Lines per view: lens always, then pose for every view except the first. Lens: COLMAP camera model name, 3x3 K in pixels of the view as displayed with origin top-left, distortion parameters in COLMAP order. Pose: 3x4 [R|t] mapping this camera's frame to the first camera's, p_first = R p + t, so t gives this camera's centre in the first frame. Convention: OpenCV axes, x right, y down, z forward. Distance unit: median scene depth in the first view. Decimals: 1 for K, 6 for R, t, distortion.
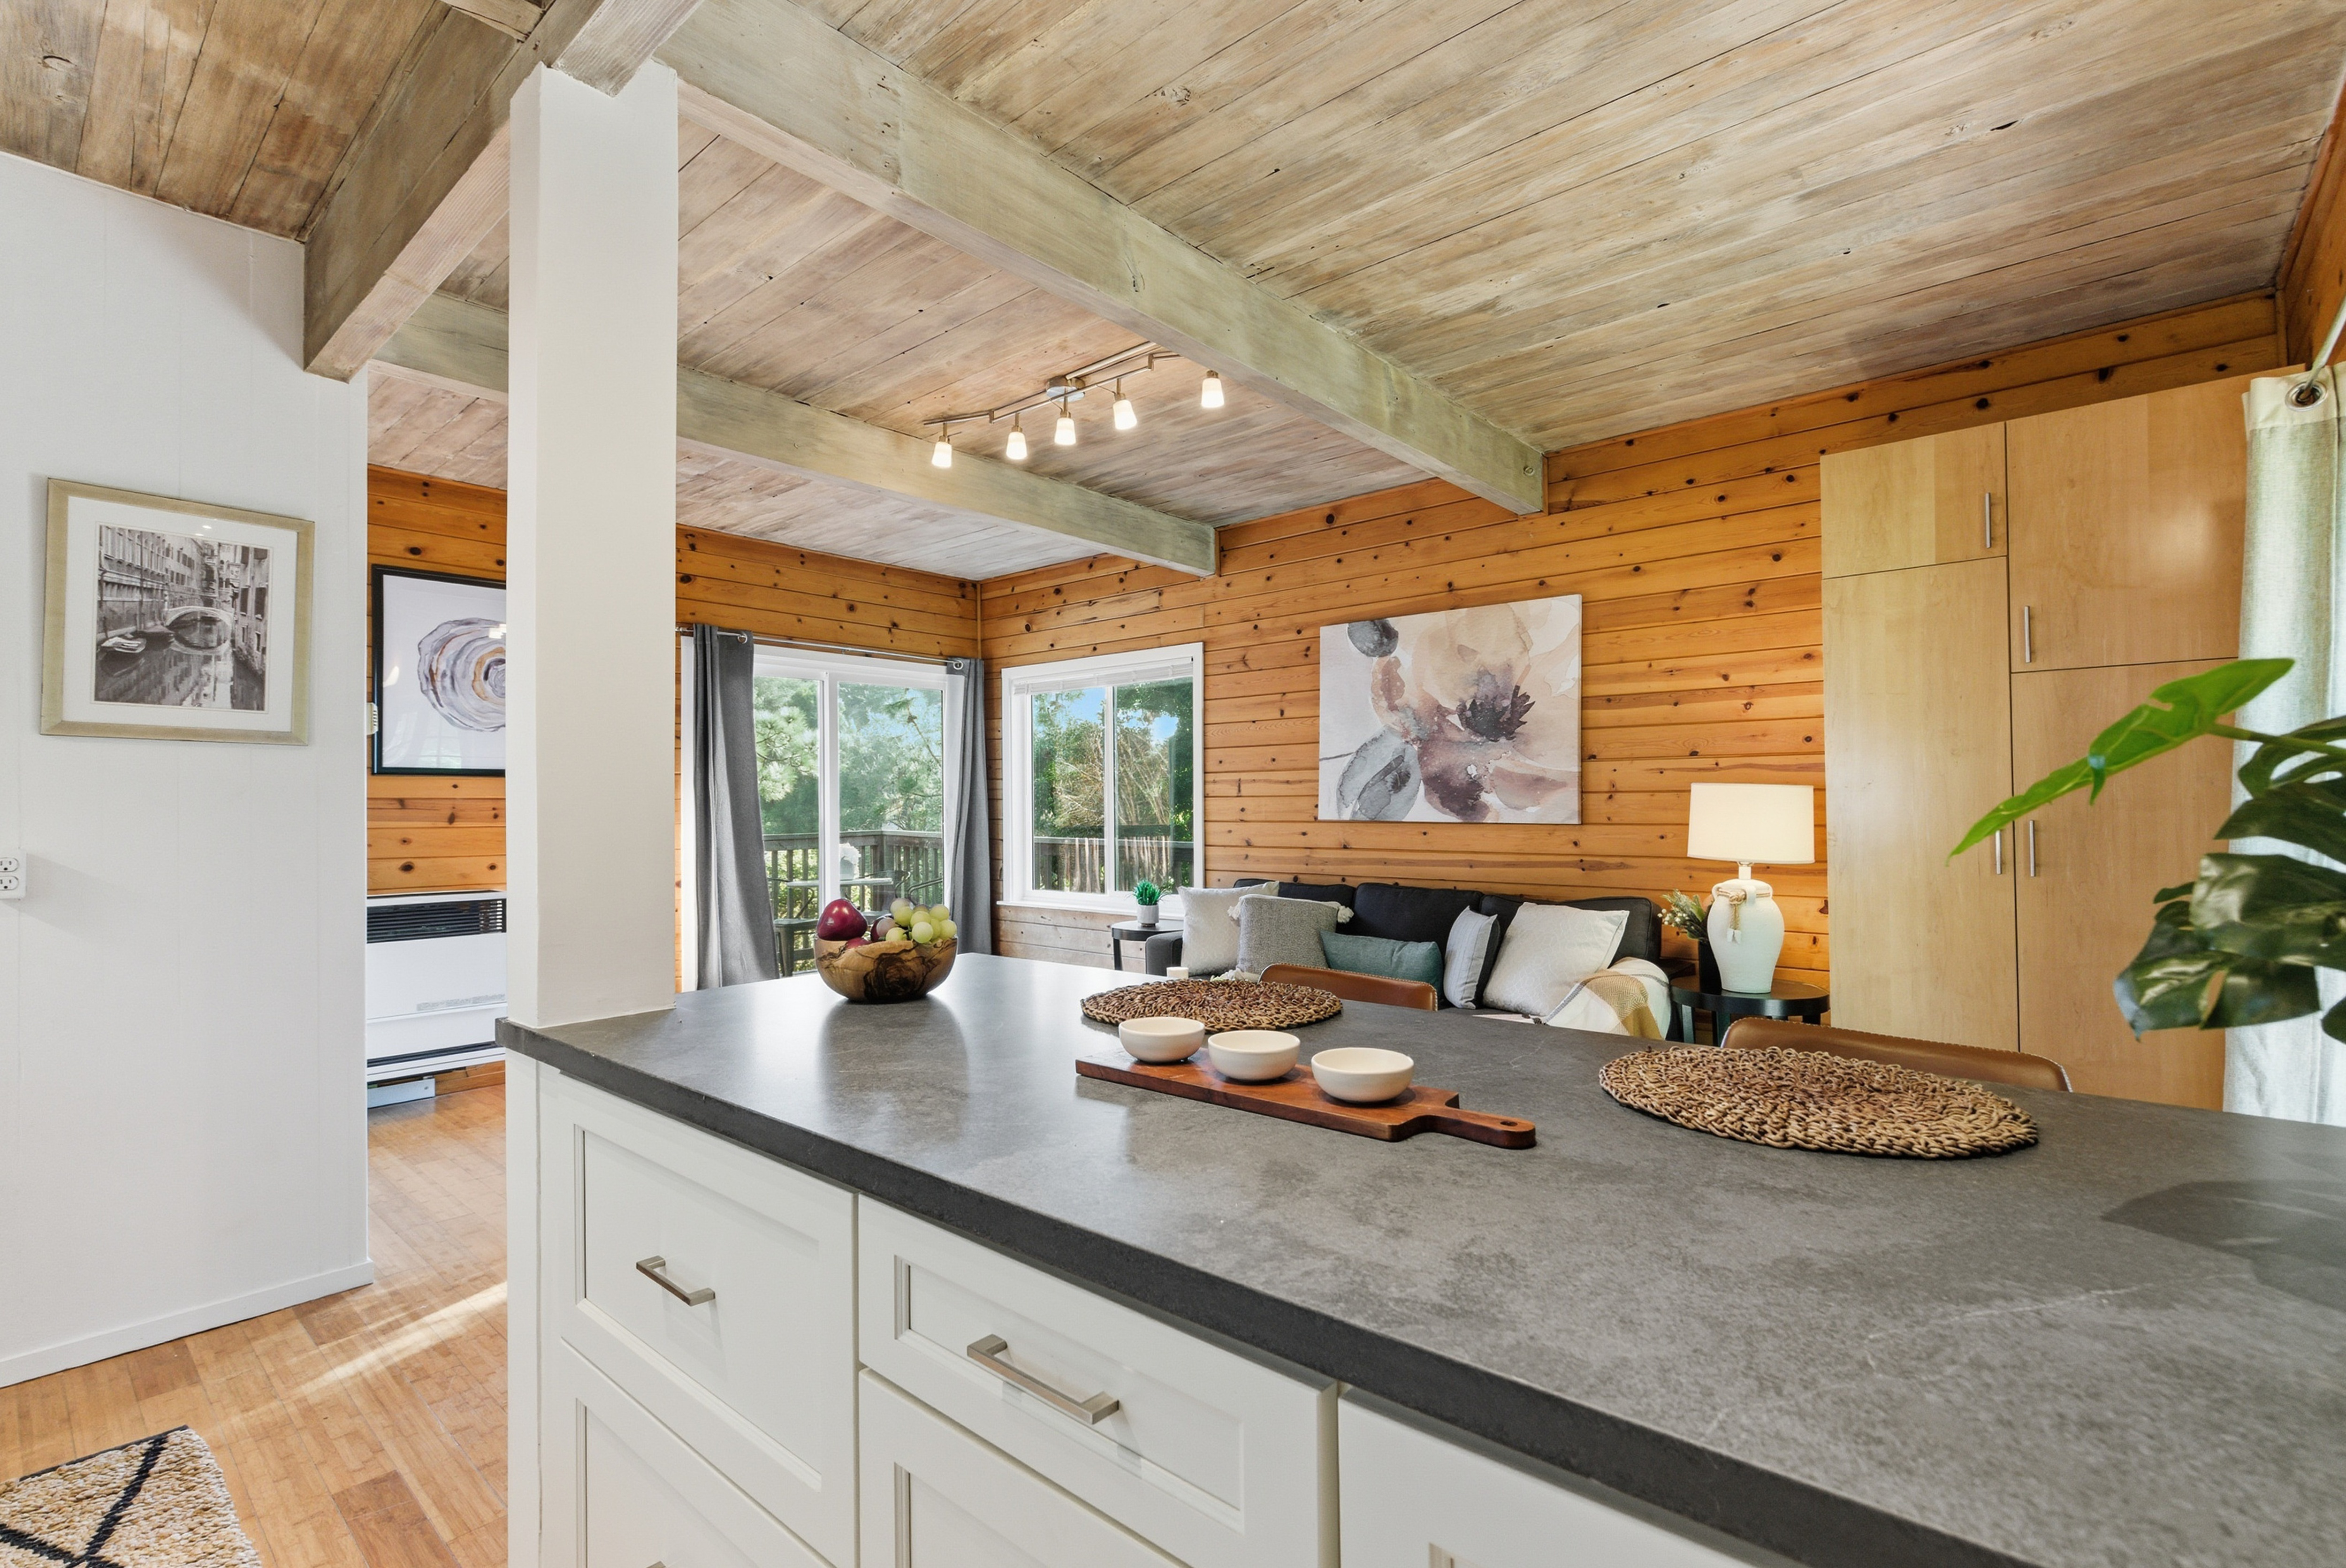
lens RADIAL K [[1073.3, 0, 1179.2], [0, 1073.3, 790.7], [0, 0, 1]] dist [0.004033, -0.000879]
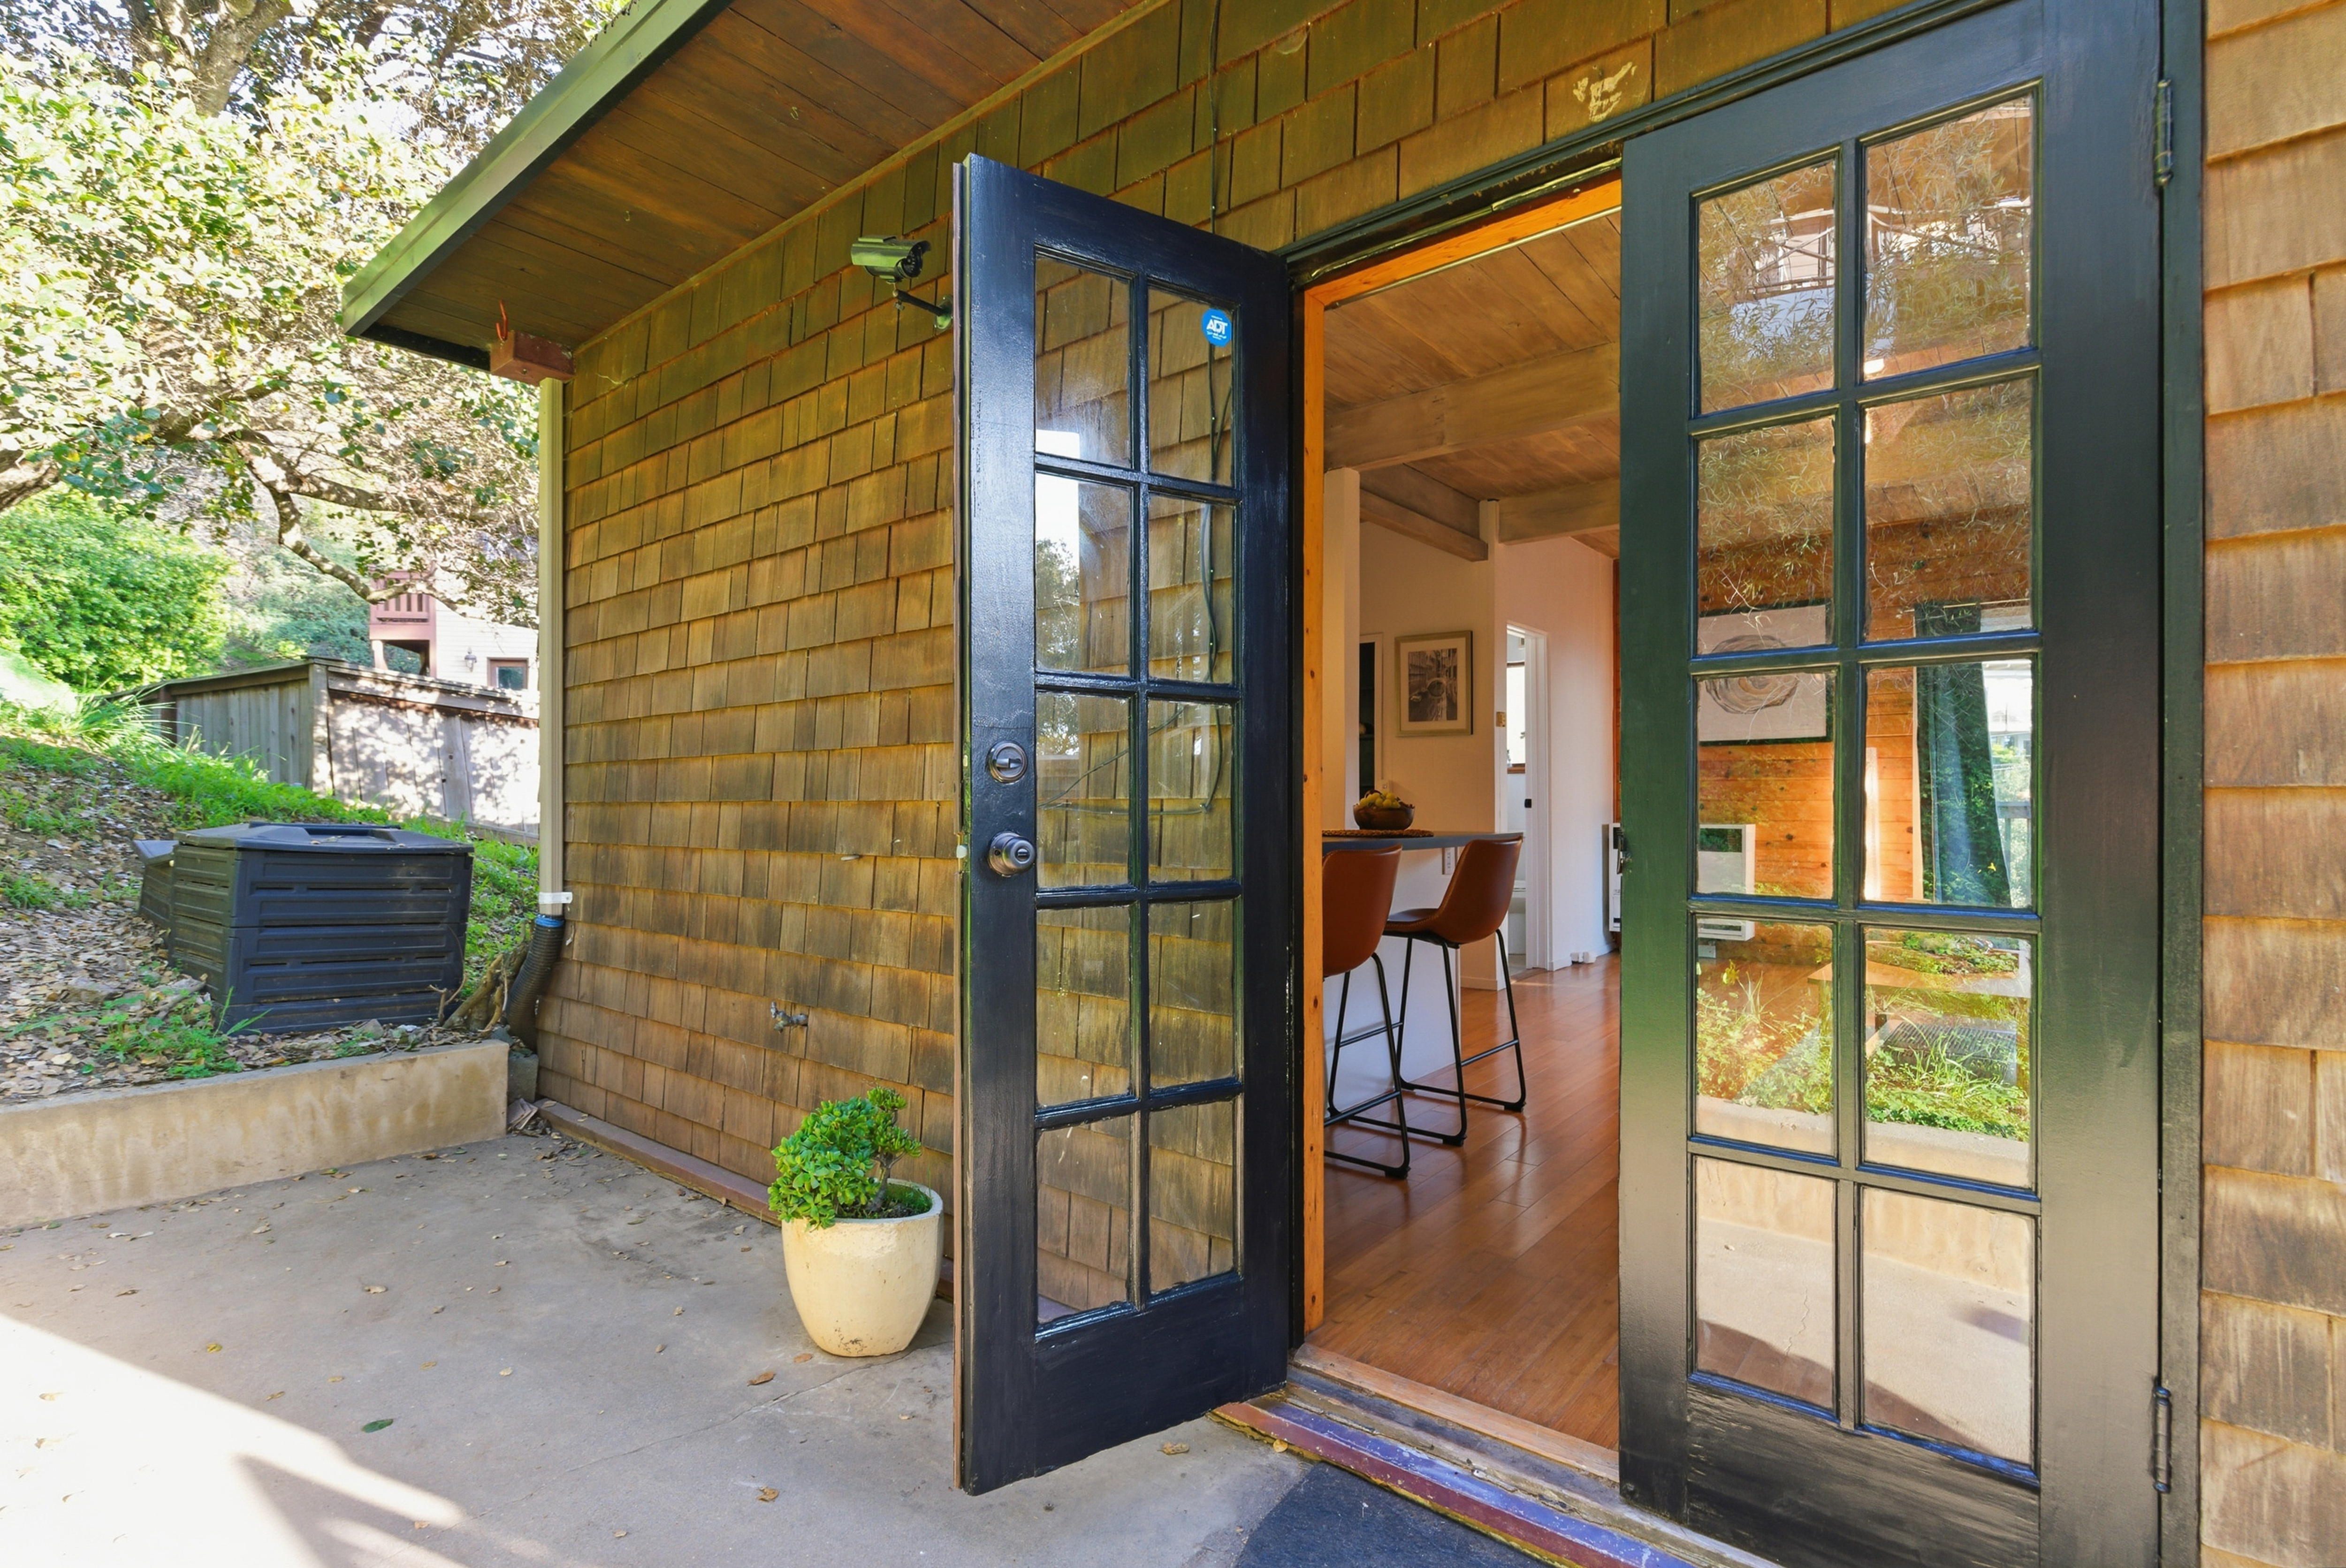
lens RADIAL K [[1094.1, 0, 1170.0], [0, 1094.1, 805.2], [0, 0, 1]] dist [0.001315, -0.000154]
pose [[0.033840, 0.012803, -0.999345, 0.837712], [0.015791, 0.999786, 0.013343, 0.037396], [0.999302, -0.016233, 0.033631, 0.190611]]
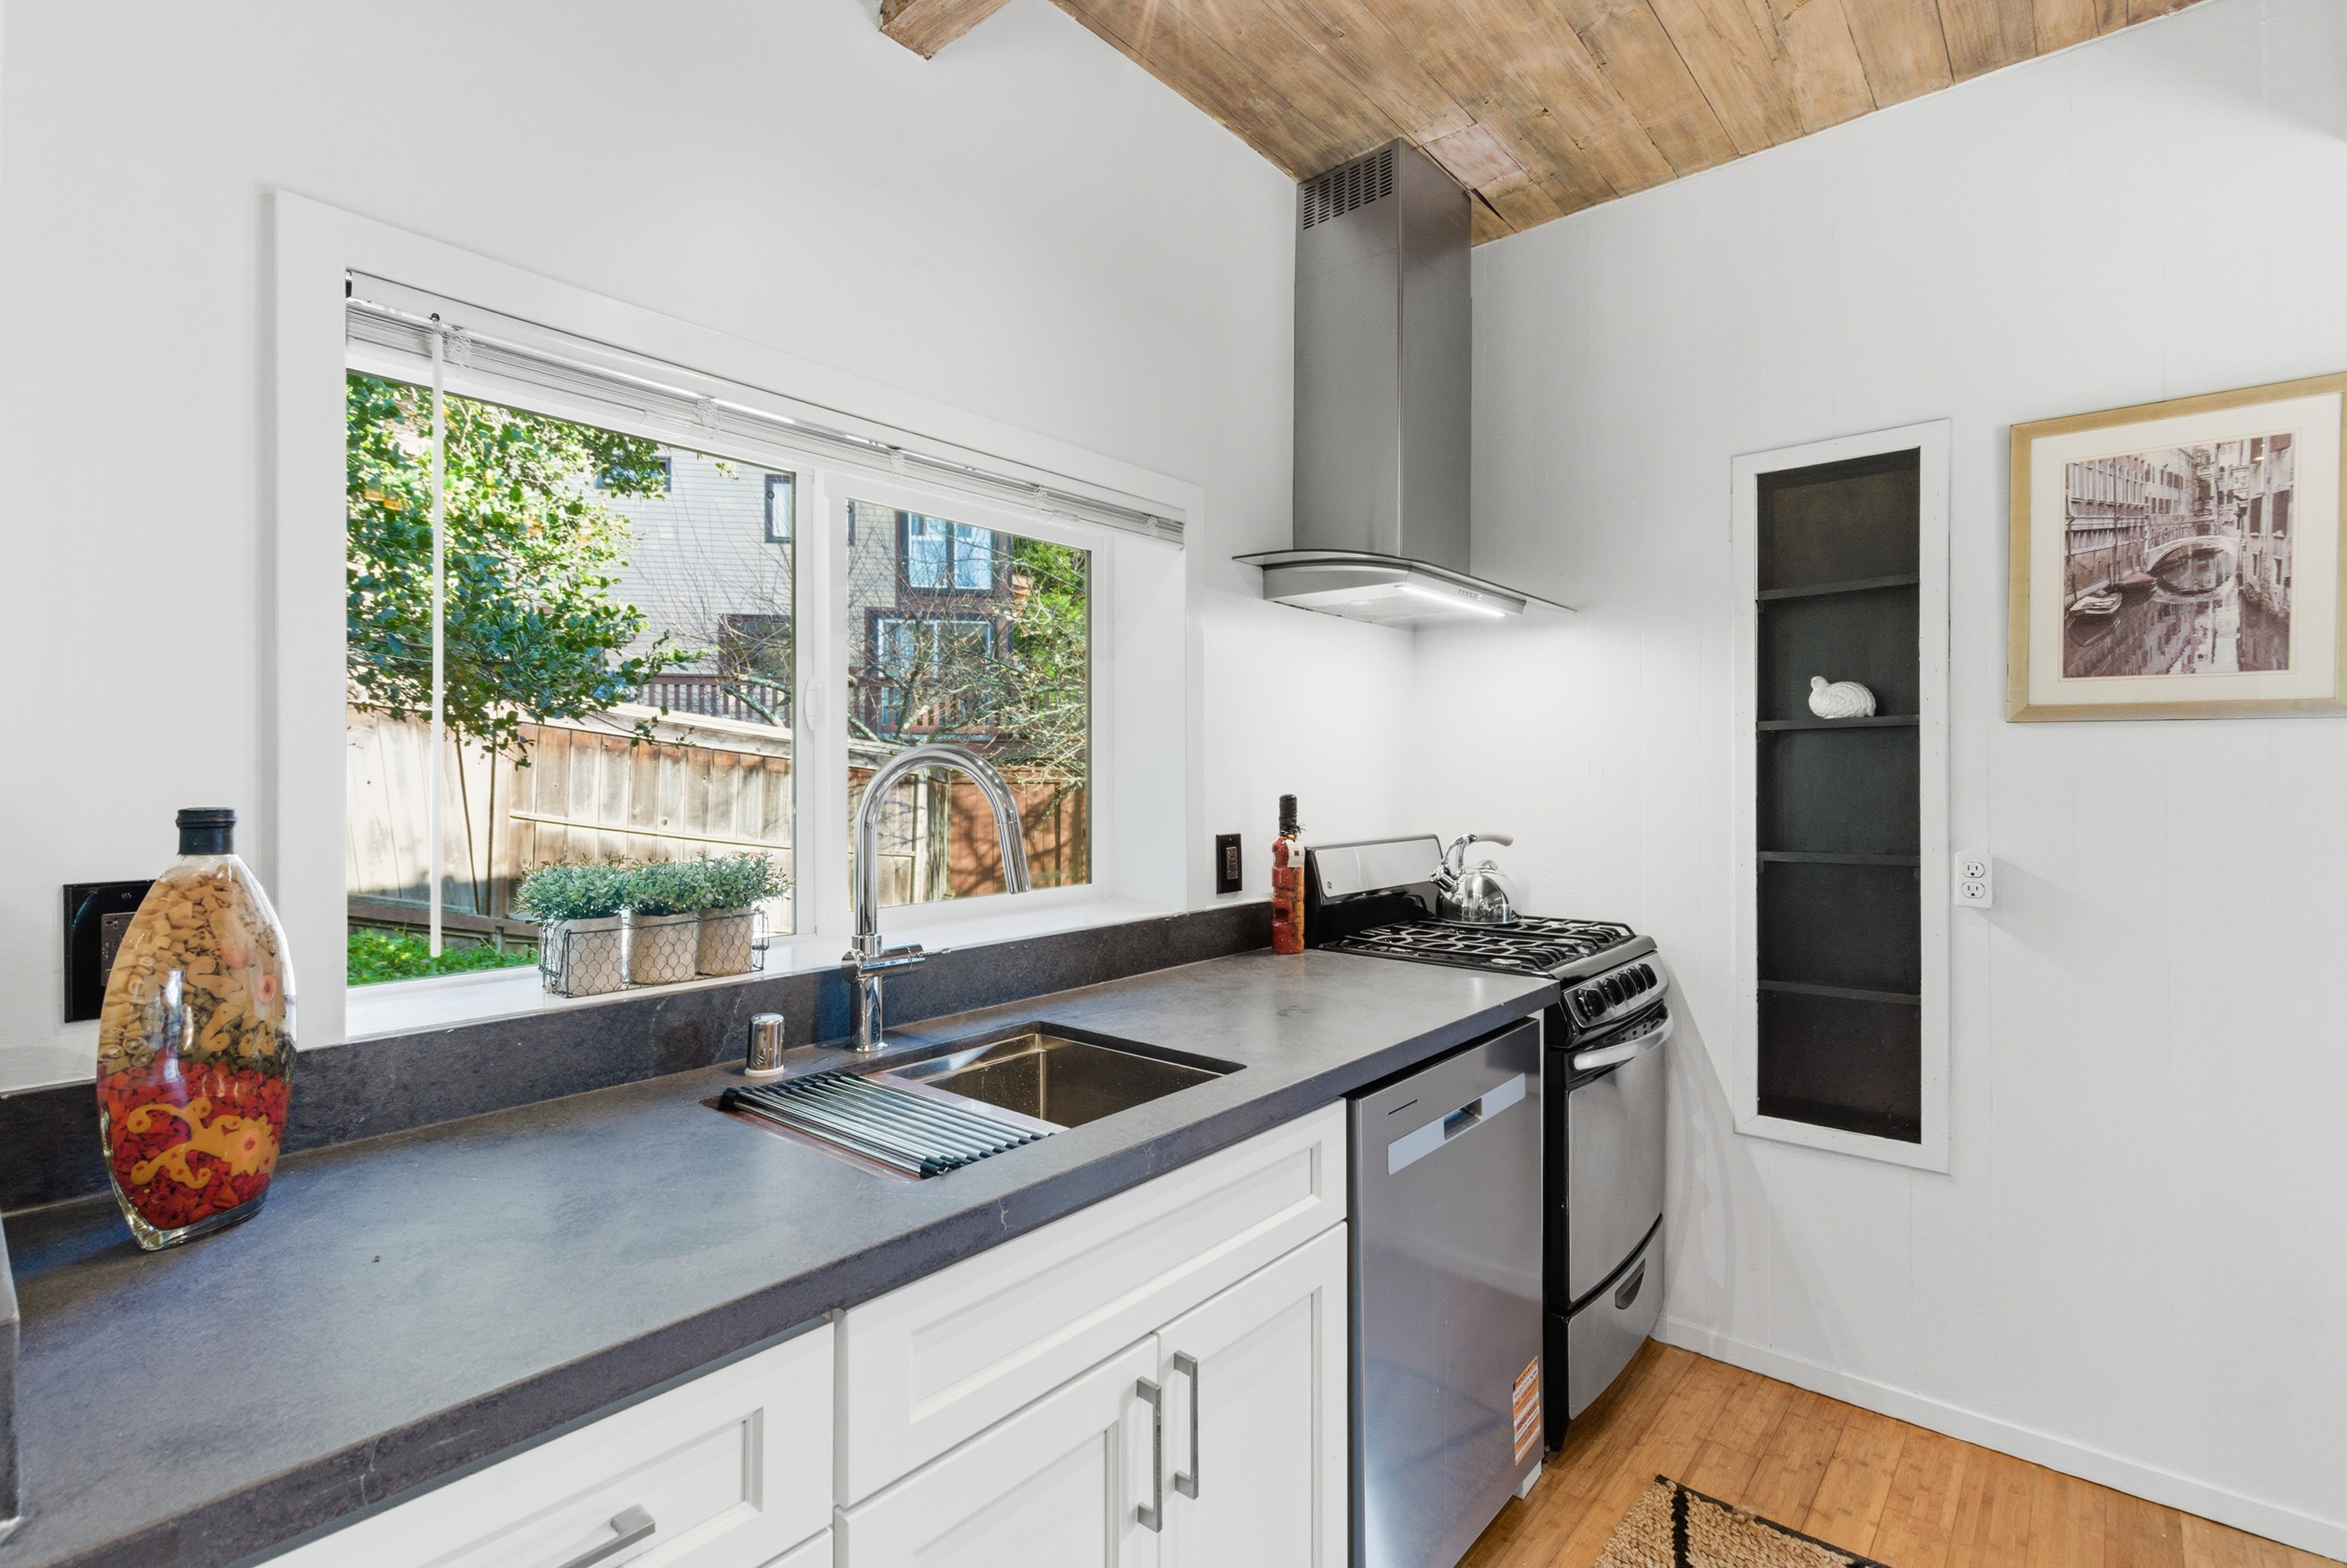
lens RADIAL K [[1076.8, 0, 1168.1], [0, 1076.8, 773.0], [0, 0, 1]] dist [0.000562, -0.000110]
pose [[0.005434, 0.002897, -0.999981, -0.098923], [0.014900, 0.999885, 0.002978, -0.012480], [0.999874, -0.014916, 0.005390, 0.166230]]
